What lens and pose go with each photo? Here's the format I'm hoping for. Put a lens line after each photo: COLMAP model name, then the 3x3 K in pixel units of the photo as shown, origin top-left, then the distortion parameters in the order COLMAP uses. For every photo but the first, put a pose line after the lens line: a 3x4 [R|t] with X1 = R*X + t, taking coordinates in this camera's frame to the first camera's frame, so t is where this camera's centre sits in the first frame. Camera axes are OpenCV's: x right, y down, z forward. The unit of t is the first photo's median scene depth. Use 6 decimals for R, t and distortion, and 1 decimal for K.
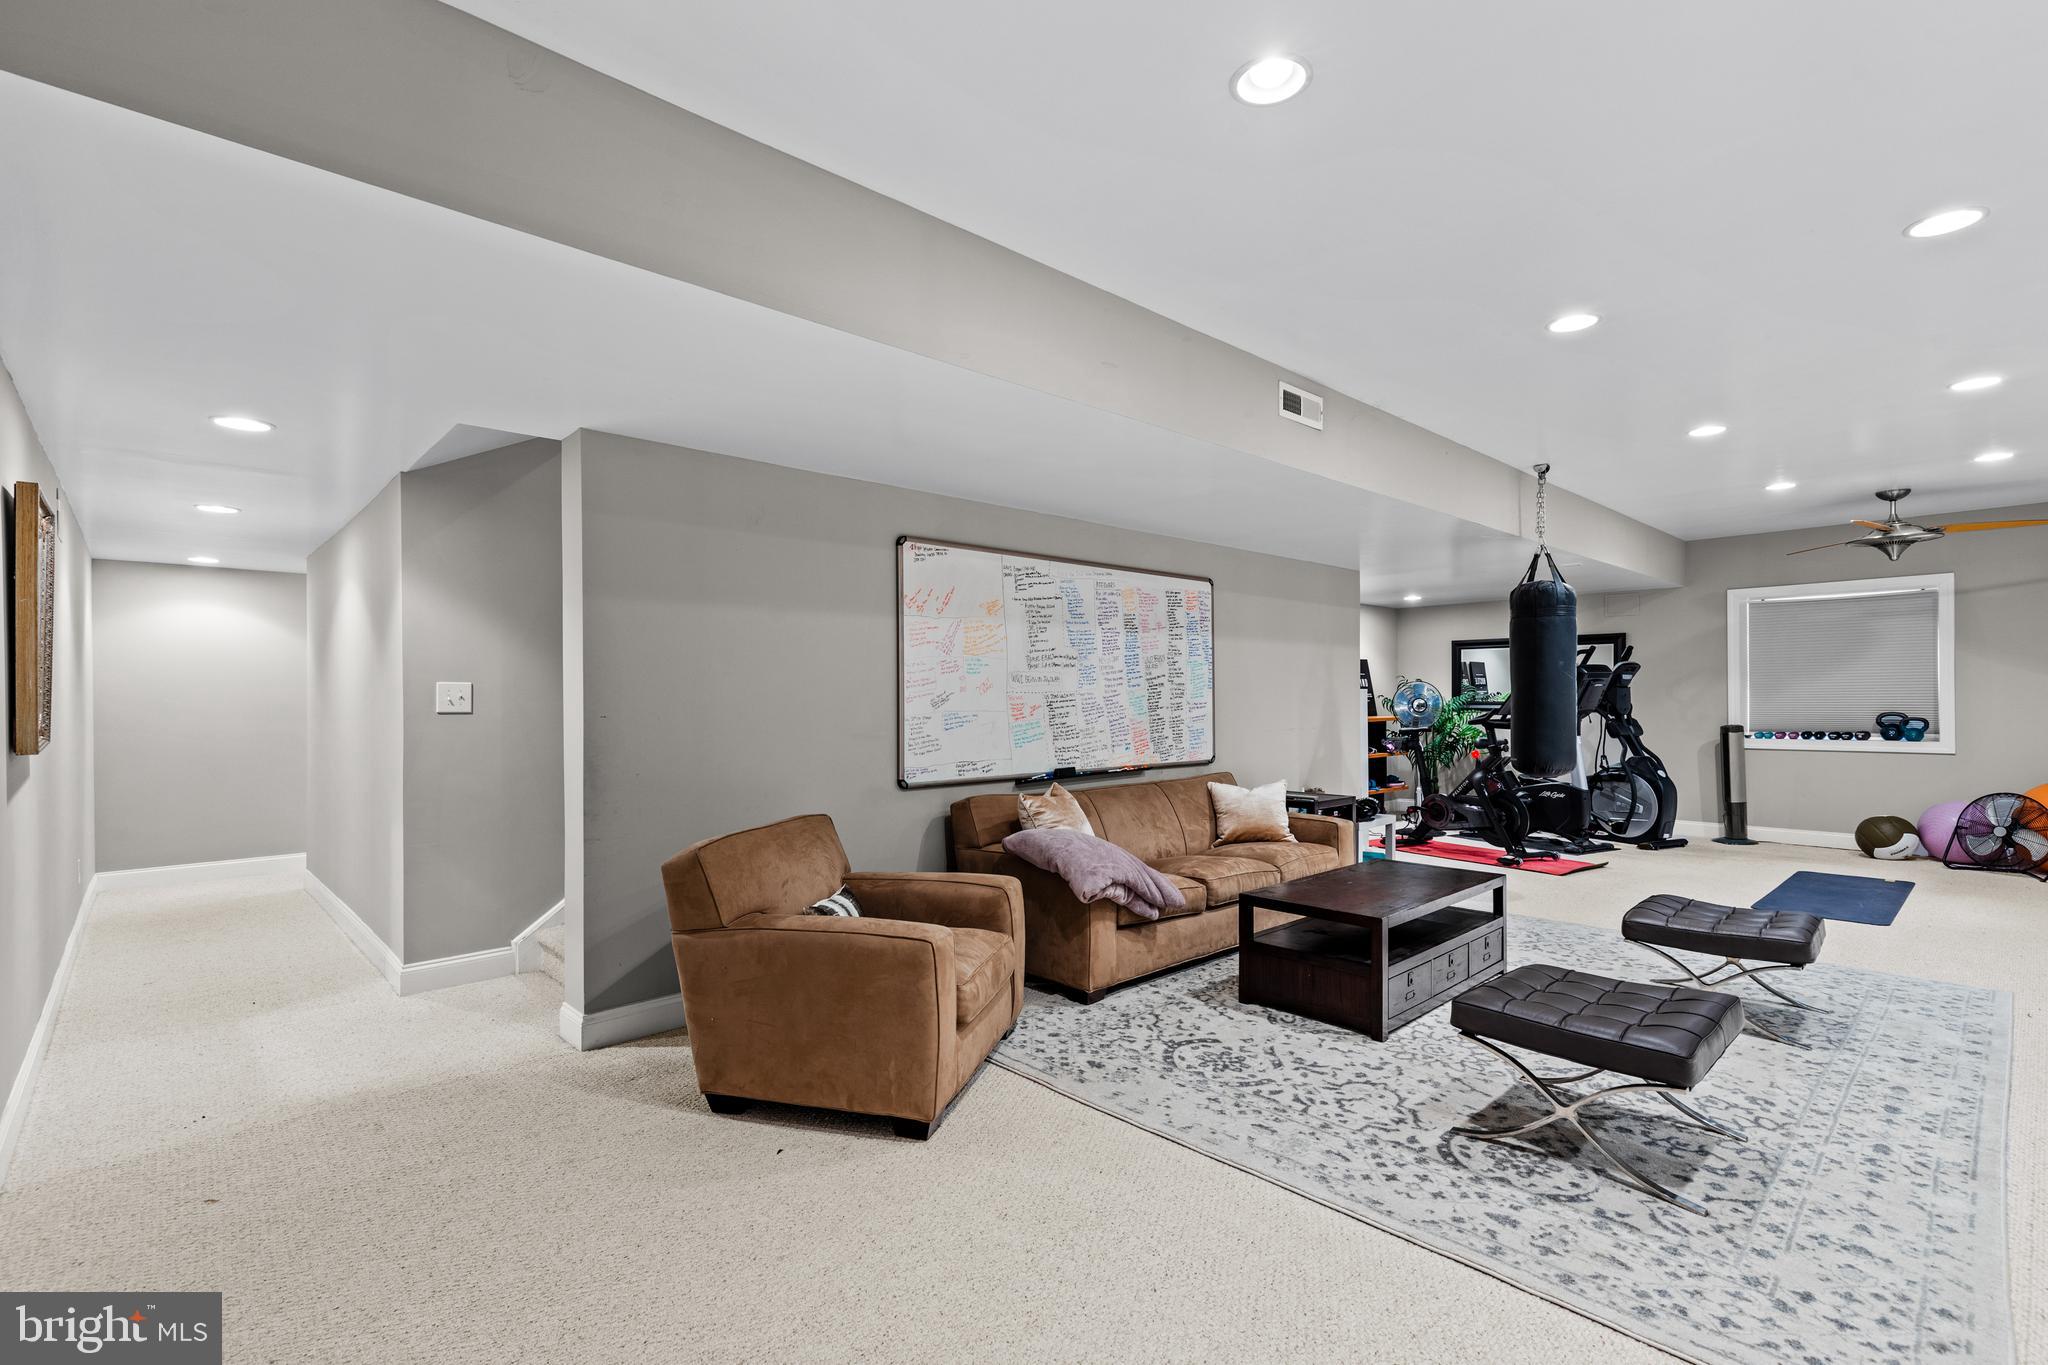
lens RADIAL K [[935.5, 0, 1022.2], [0, 935.5, 695.4], [0, 0, 1]] dist [0.007097, -0.001201]
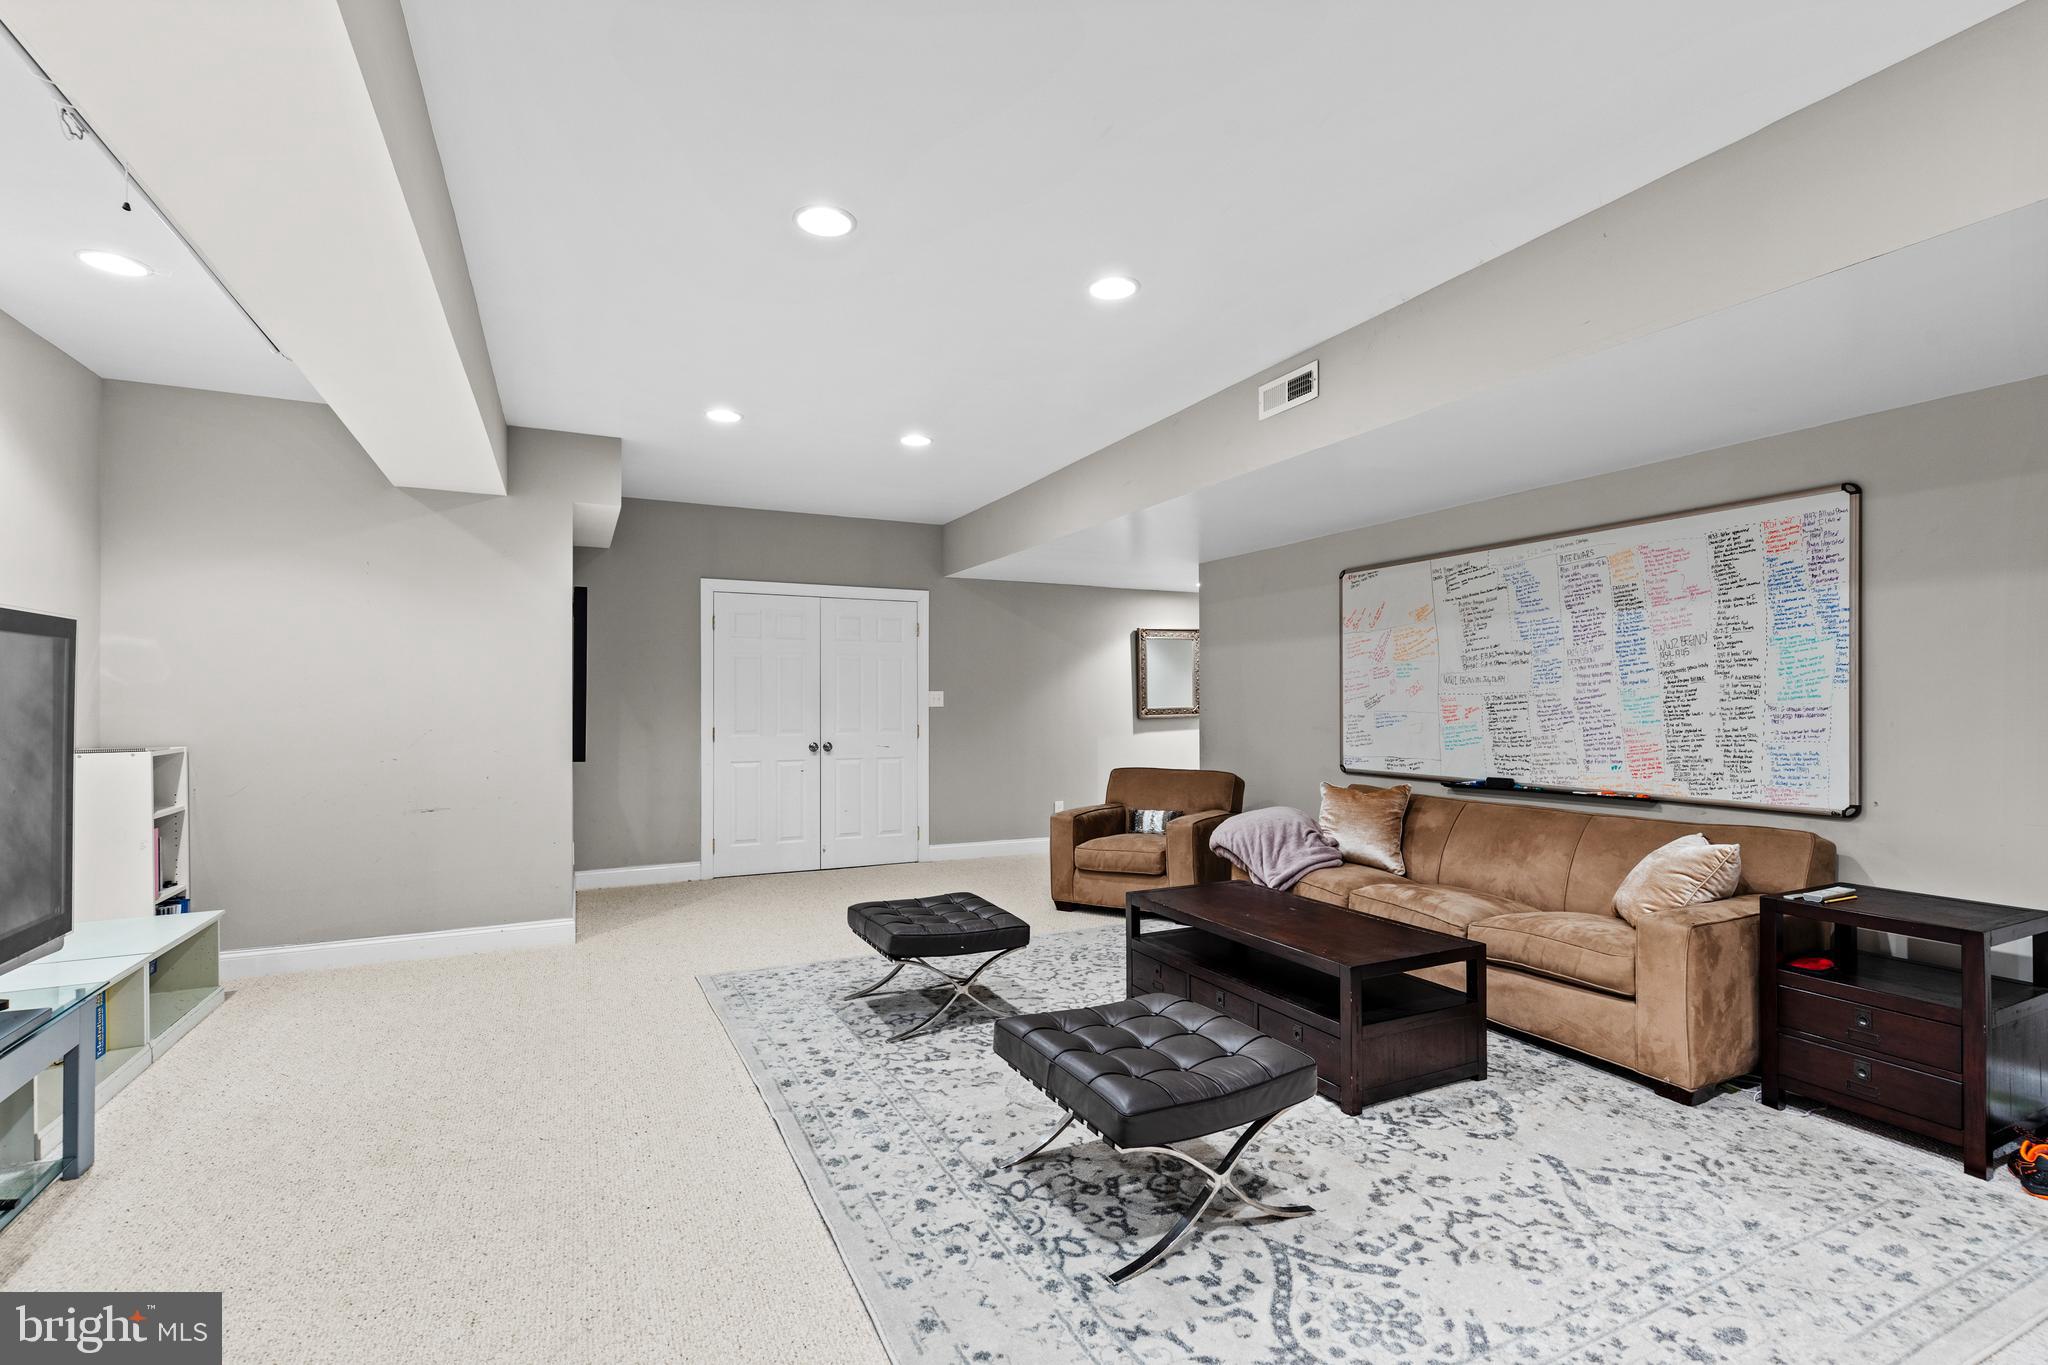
lens RADIAL K [[935.5, 0, 1022.2], [0, 935.5, 695.4], [0, 0, 1]] dist [0.007097, -0.001201]
pose [[-0.293626, -0.001897, -0.955919, 1.047067], [0.006666, 0.999970, -0.004032, -0.000720], [0.955897, -0.007556, -0.293604, 0.836248]]
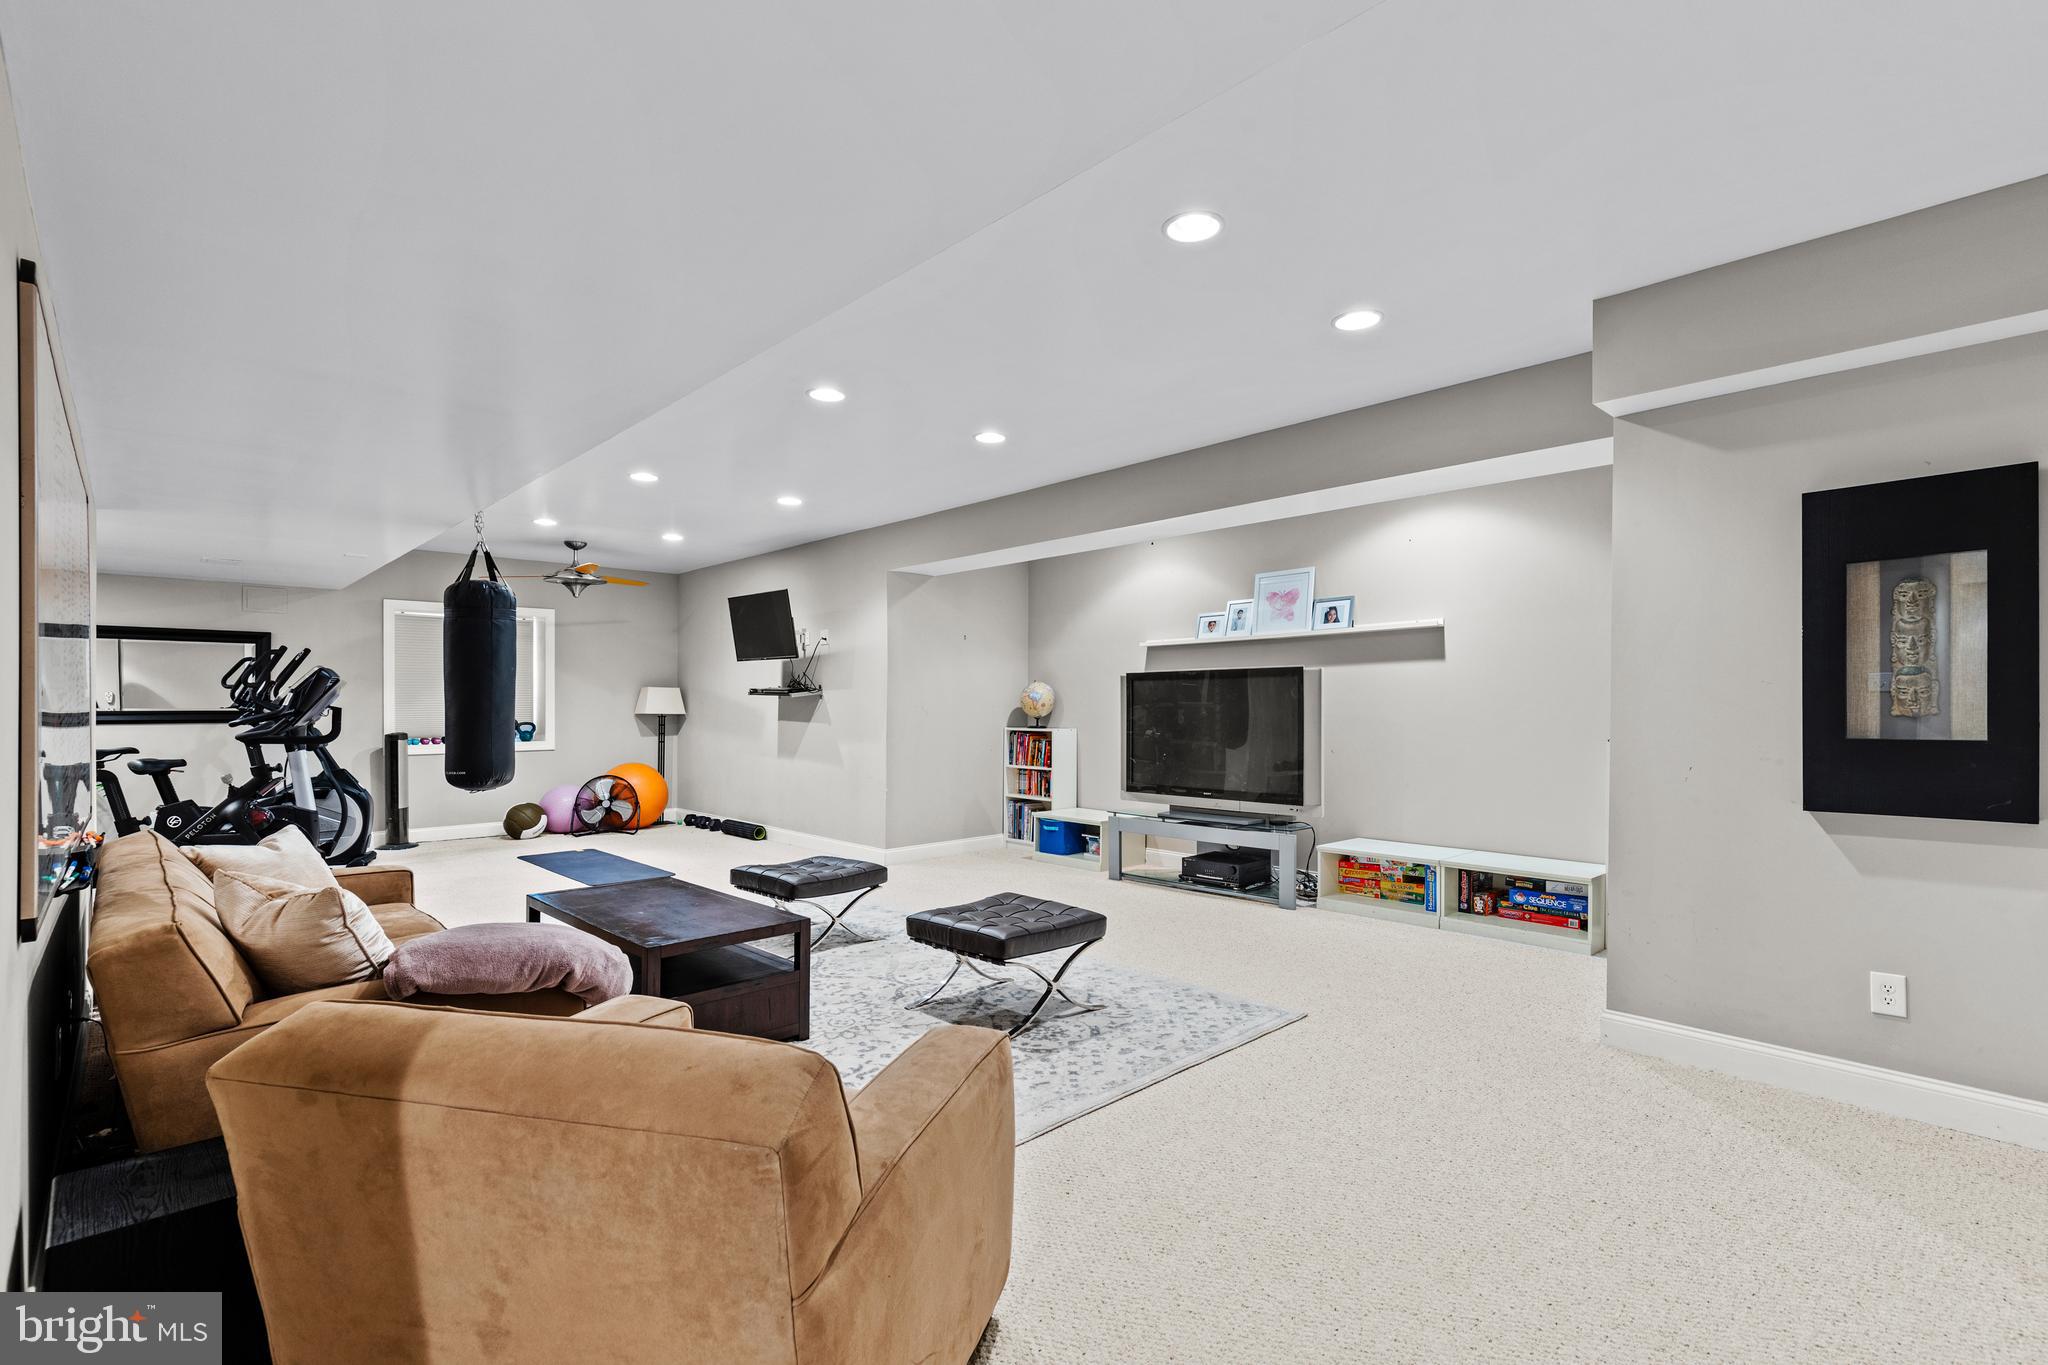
lens RADIAL K [[946.0, 0, 1021.5], [0, 946.0, 690.5], [0, 0, 1]] dist [0.010893, -0.000142]
pose [[-0.007368, 0.015667, 0.999850, -0.456207], [-0.000250, 0.999877, -0.015669, 0.002428], [-0.999973, -0.000365, -0.007363, 0.532129]]
